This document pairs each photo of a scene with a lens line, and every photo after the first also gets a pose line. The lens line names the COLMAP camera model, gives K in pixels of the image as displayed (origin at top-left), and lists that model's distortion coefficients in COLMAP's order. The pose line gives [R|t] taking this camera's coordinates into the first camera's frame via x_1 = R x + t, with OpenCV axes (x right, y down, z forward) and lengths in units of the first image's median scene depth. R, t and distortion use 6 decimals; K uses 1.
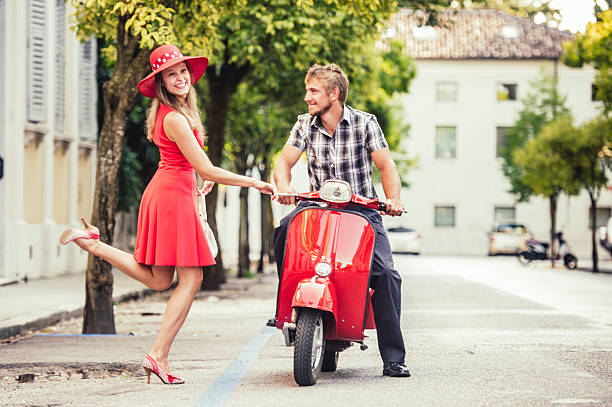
lens RADIAL K [[2508.7, 0, 343.6], [0, 2508.7, 258.0], [0, 0, 1]] dist [1.321454, -24.713566]
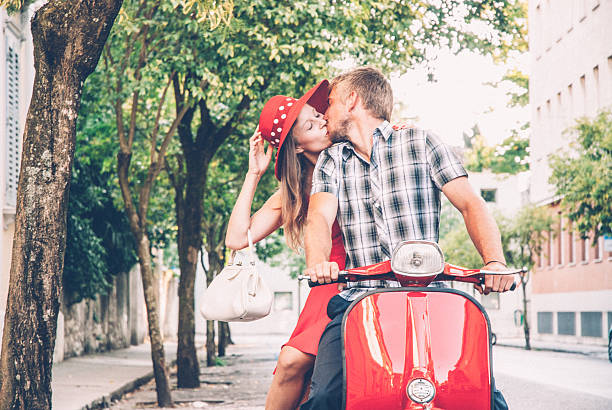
lens RADIAL K [[1876.8, 0, 306.0], [0, 1876.8, 205.0], [0, 0, 1]] dist [0.496437, 0.525440]
pose [[0.999482, -0.017654, 0.026899, -0.083006], [0.019455, 0.997482, -0.068200, -0.012095], [-0.025628, 0.068688, 0.997309, 1.001463]]
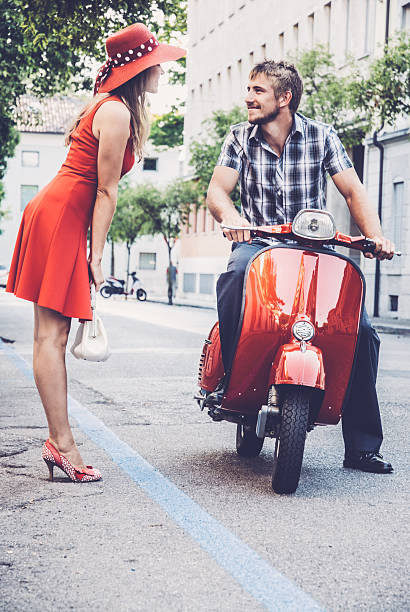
lens RADIAL K [[1876.8, 0, 205.0], [0, 1876.8, 306.0], [0, 0, 1]] dist [0.496437, 0.525440]
pose [[0.988731, 0.017524, 0.148677, -0.110463], [-0.018862, 0.999793, 0.007600, -0.005884], [-0.148513, -0.010319, 0.988857, 0.434343]]
